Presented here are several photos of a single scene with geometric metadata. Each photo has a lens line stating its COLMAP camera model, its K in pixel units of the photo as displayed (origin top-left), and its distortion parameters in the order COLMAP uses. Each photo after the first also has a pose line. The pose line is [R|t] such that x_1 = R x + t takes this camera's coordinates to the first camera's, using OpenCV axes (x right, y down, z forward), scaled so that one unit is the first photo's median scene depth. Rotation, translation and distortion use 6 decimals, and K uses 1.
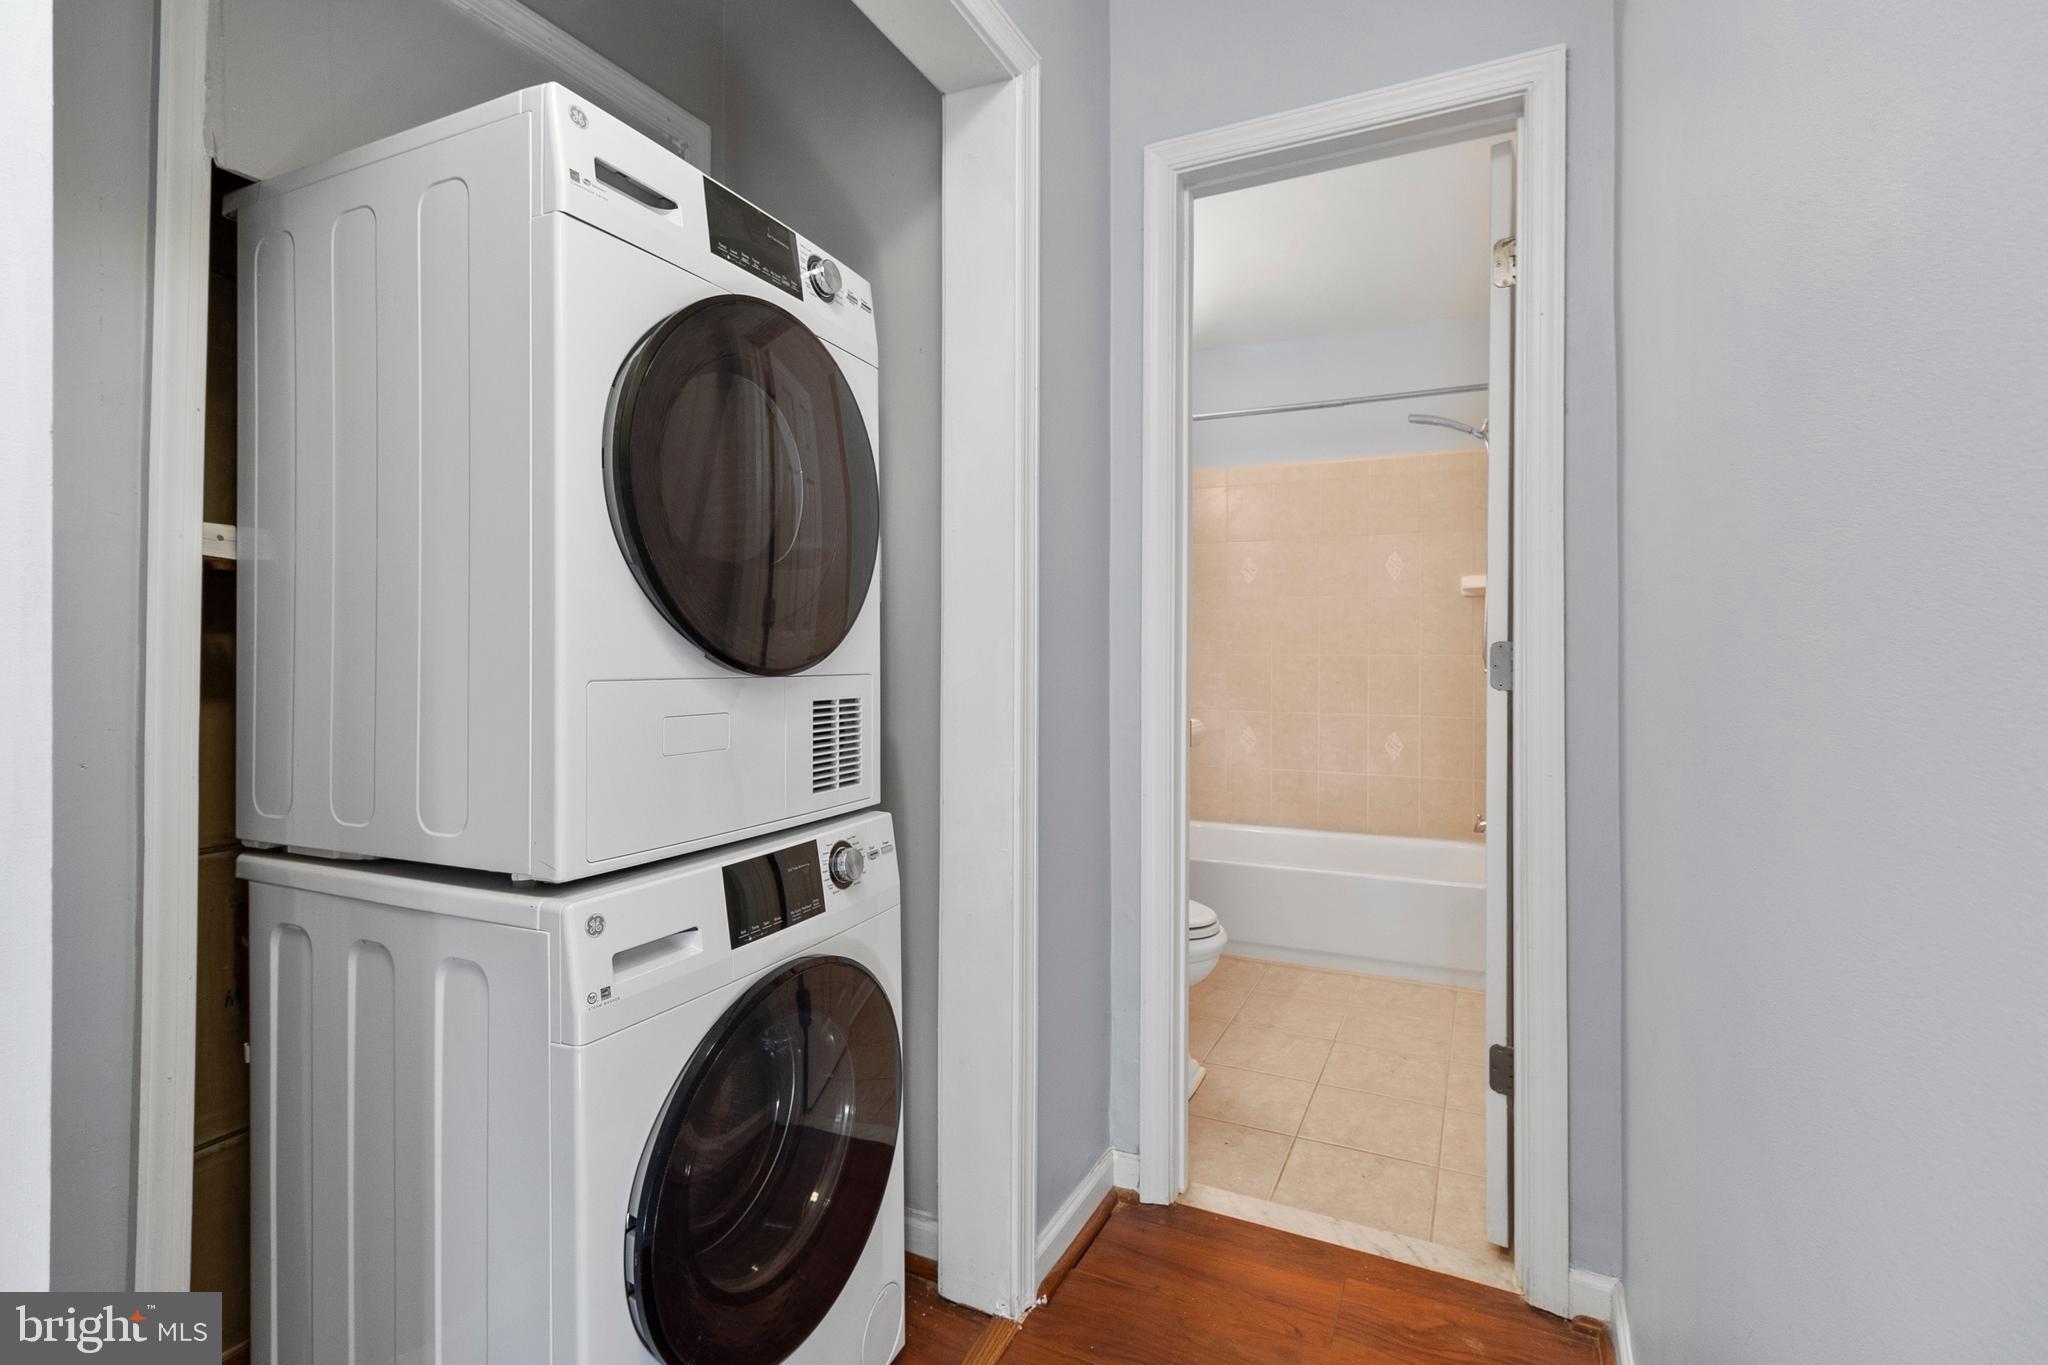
lens RADIAL K [[961.2, 0, 1025.2], [0, 961.2, 648.8], [0, 0, 1]] dist [0.002688, 0.000466]
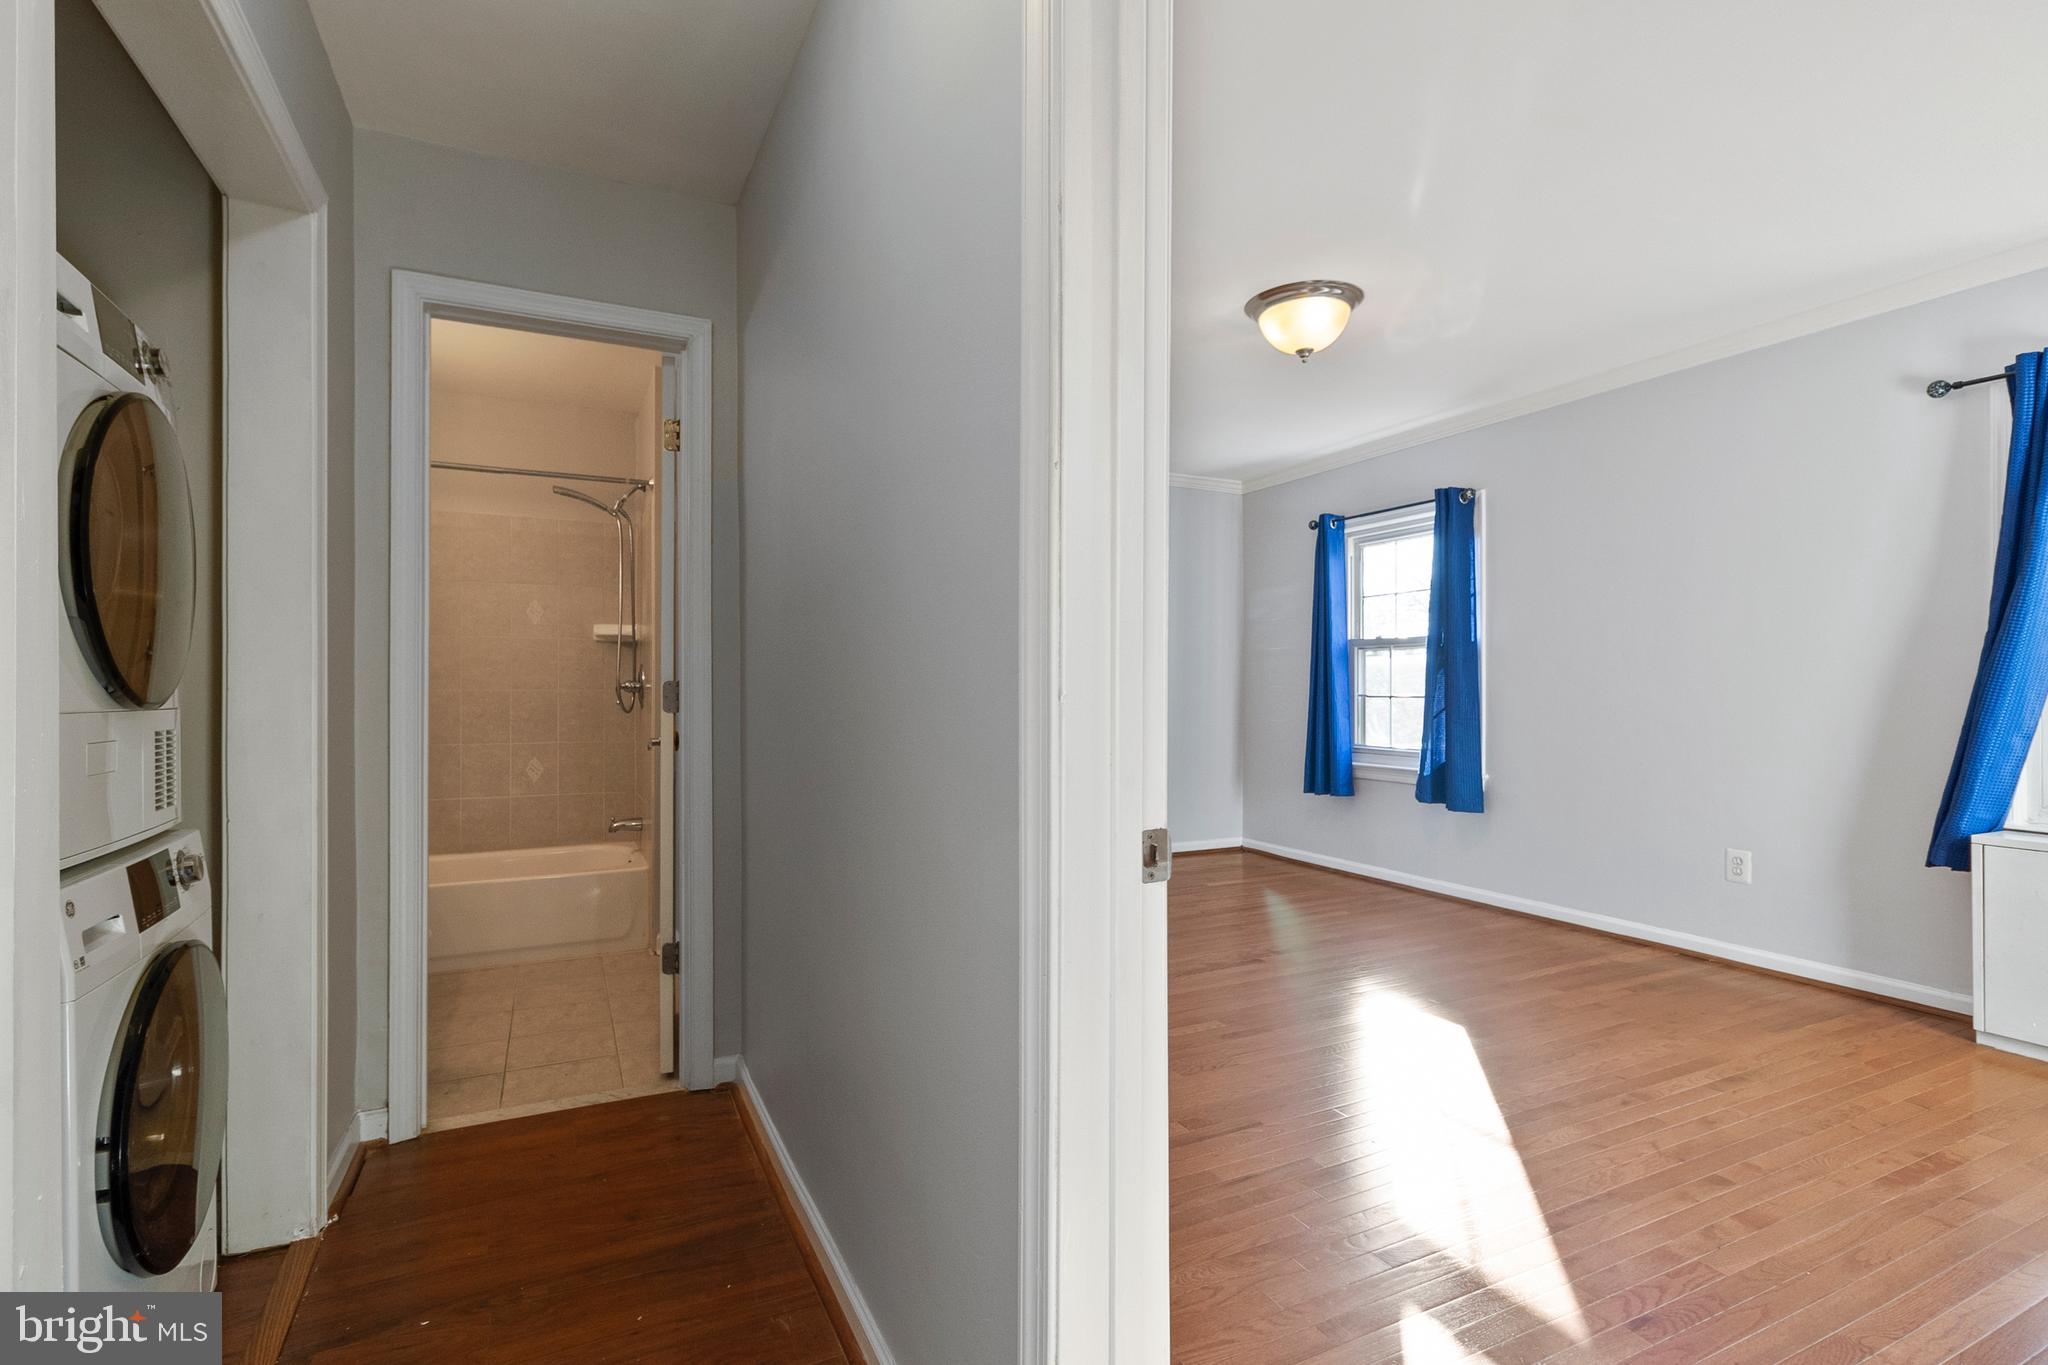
lens RADIAL K [[982.2, 0, 1042.1], [0, 982.2, 701.1], [0, 0, 1]] dist [-0.001088, -0.000237]
pose [[0.613996, -0.010665, 0.789237, -0.389760], [-0.004233, 0.999850, 0.016805, -0.005446], [-0.789297, -0.013659, 0.613859, -0.447677]]
